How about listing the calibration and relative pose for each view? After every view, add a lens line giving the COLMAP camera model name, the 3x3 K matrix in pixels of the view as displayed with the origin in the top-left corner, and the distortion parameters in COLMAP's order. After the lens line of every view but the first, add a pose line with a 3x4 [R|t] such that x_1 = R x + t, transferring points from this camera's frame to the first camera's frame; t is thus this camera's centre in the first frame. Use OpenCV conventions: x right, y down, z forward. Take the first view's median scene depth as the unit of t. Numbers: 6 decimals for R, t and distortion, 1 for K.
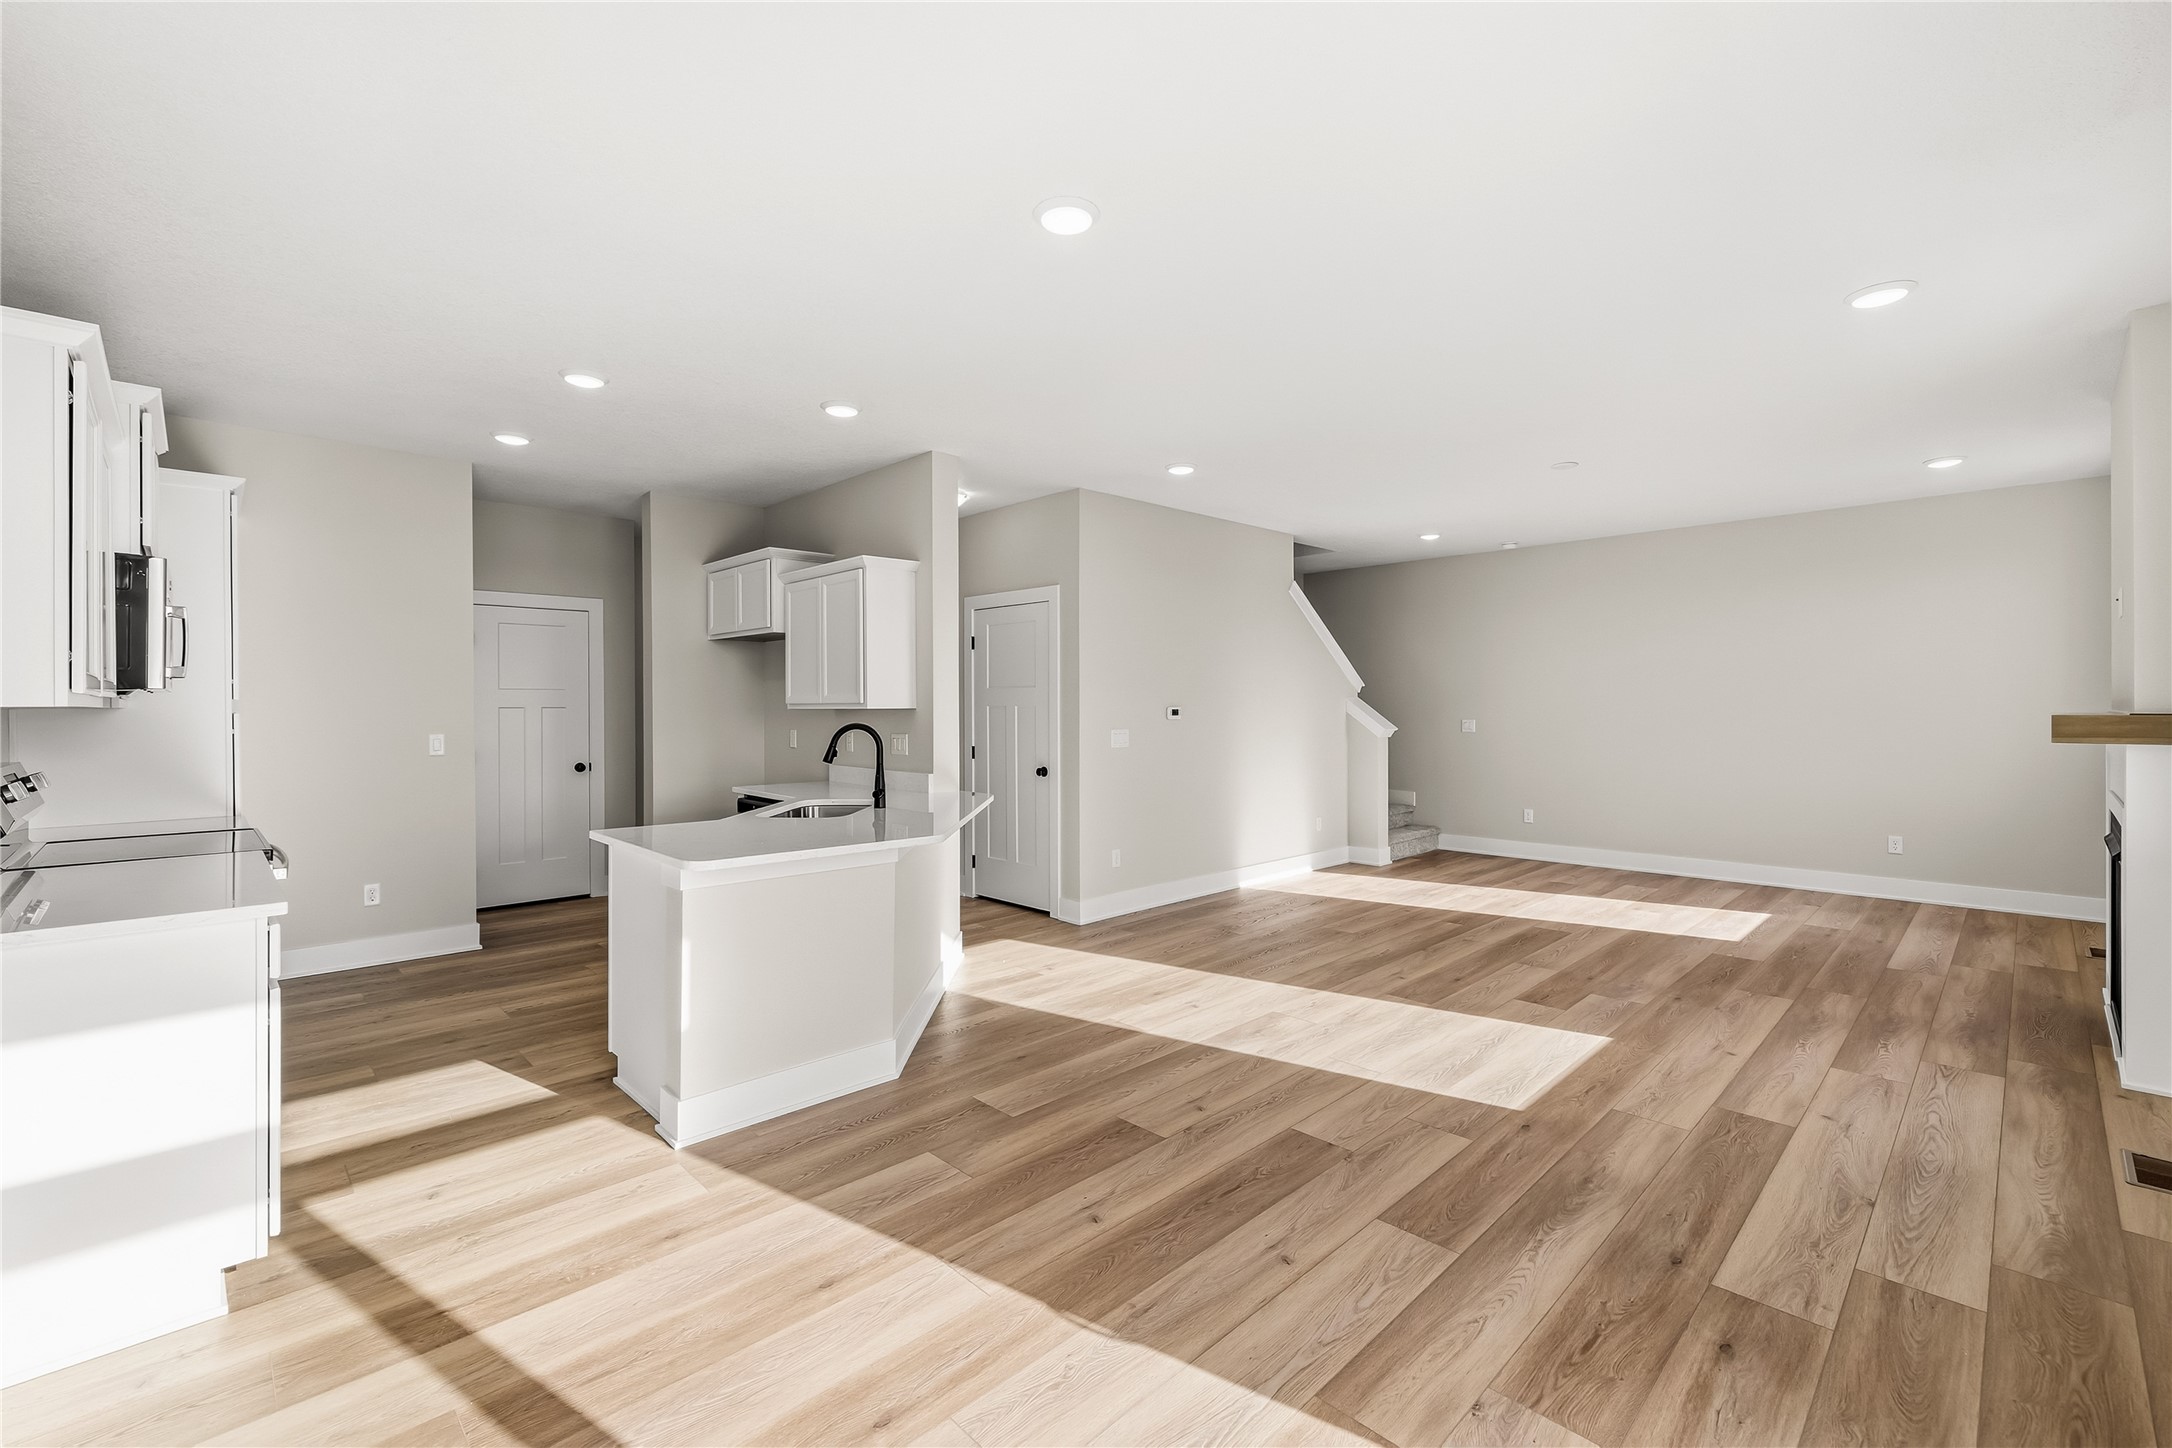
lens RADIAL K [[928.7, 0, 1076.1], [0, 928.7, 707.0], [0, 0, 1]] dist [0.003591, 0.000178]
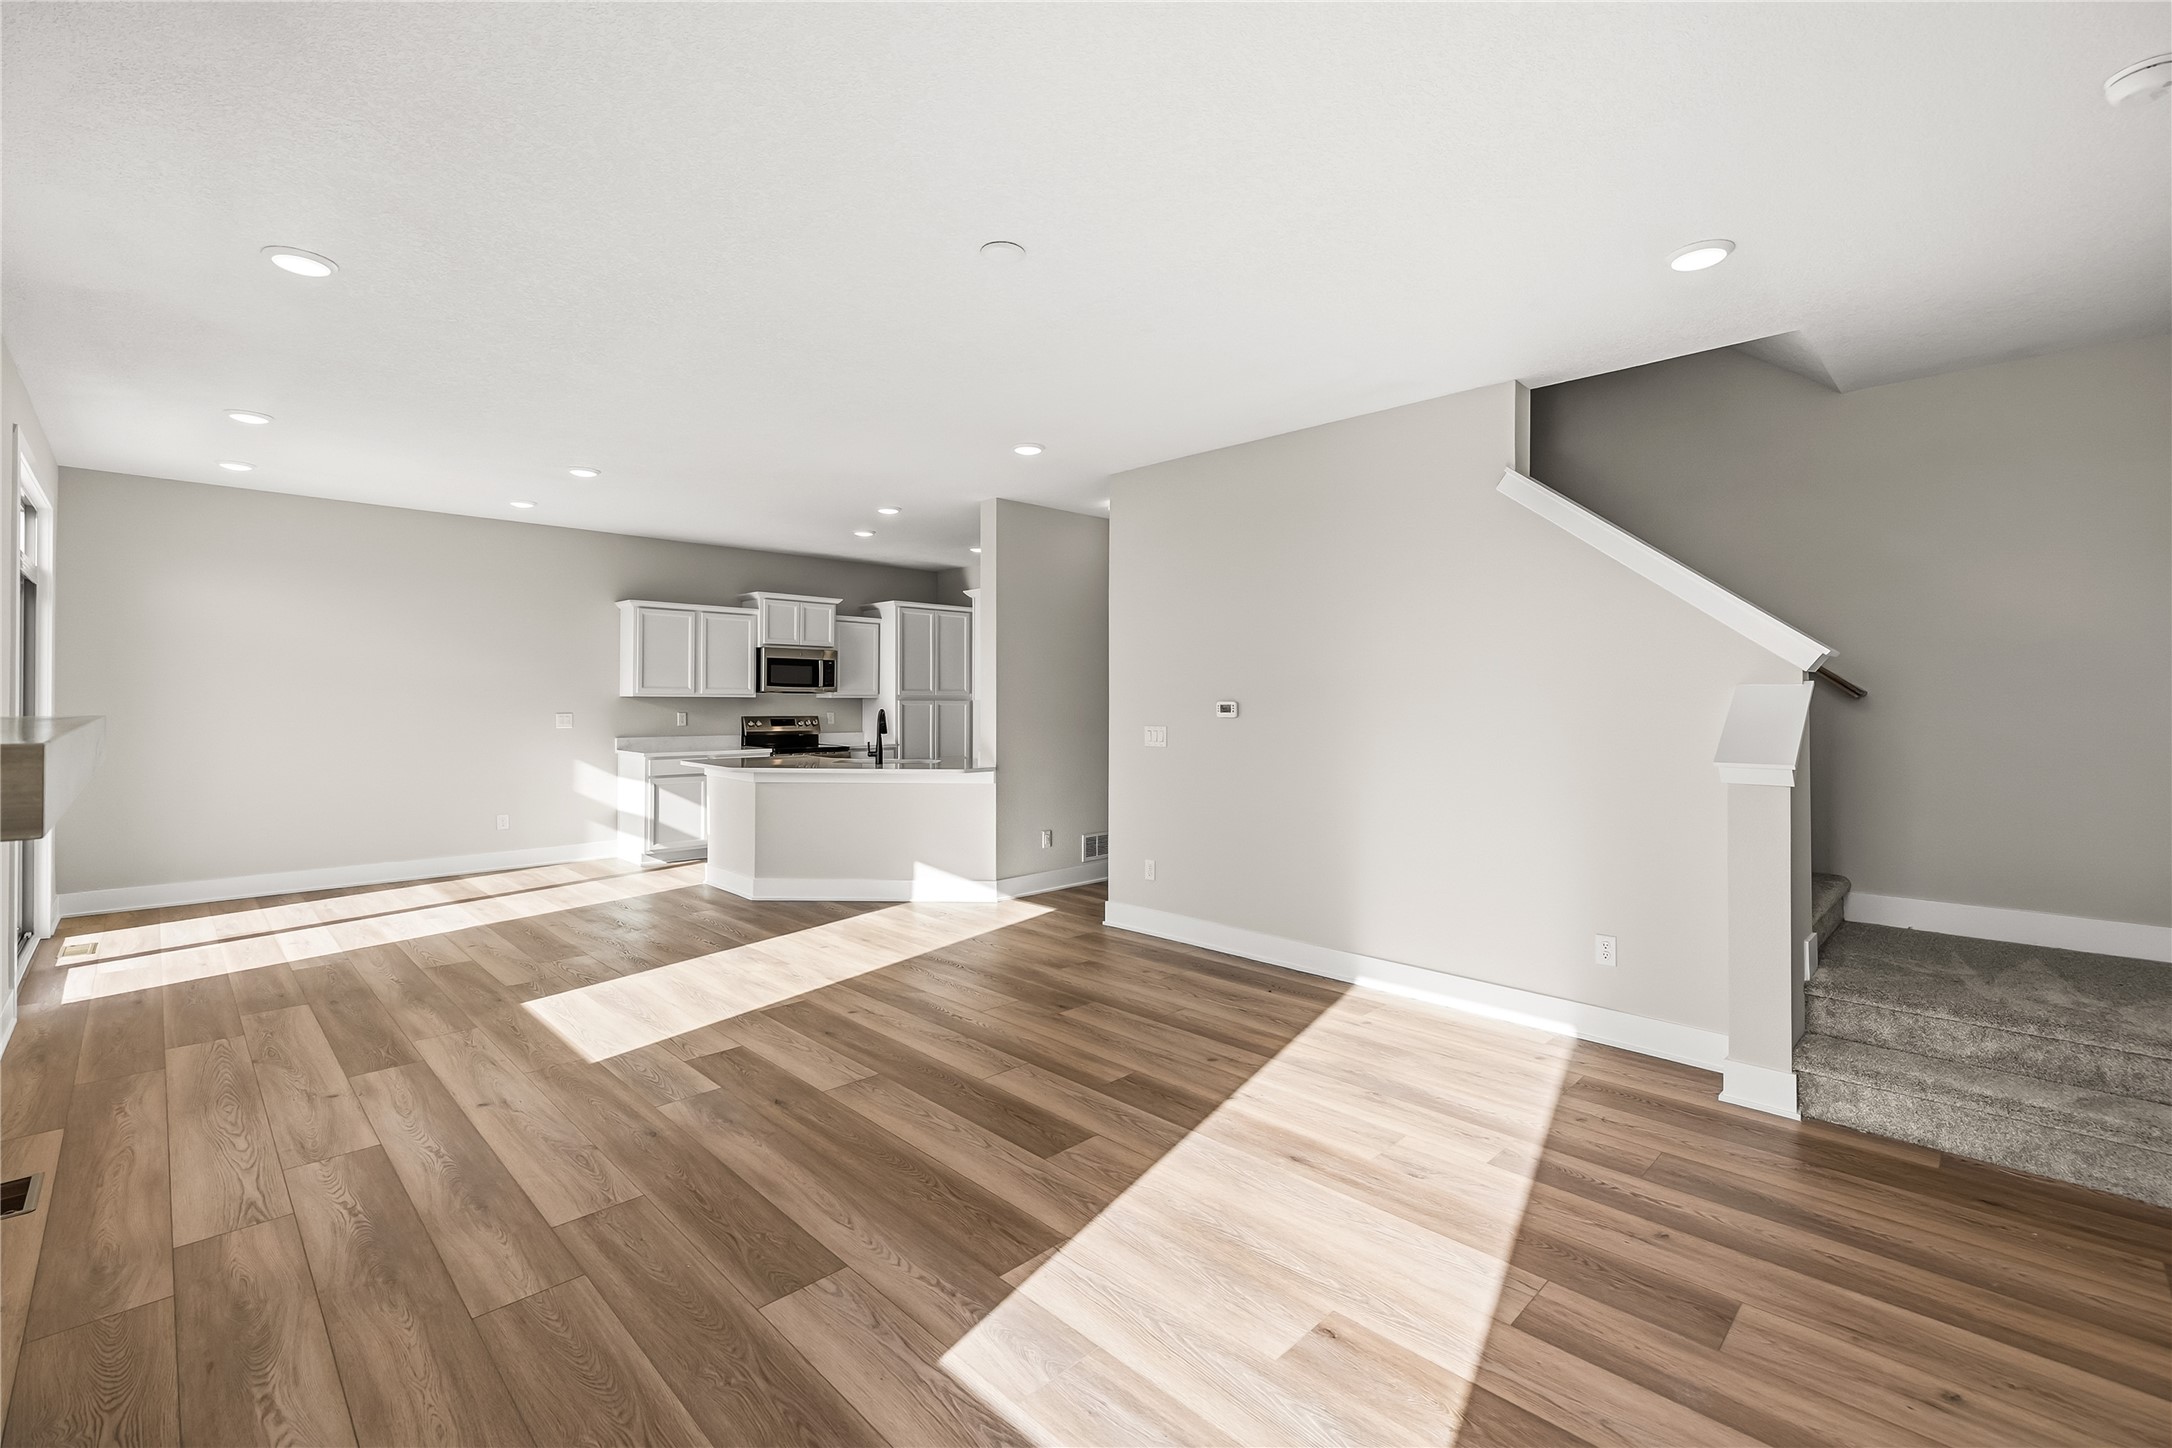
lens RADIAL K [[928.7, 0, 1076.4], [0, 928.7, 713.9], [0, 0, 1]] dist [0.003591, 0.000178]
pose [[0.010487, 0.019548, -0.999754, 1.577458], [-0.005003, 0.999797, 0.019496, -0.007774], [0.999932, 0.004798, 0.010583, 1.552993]]
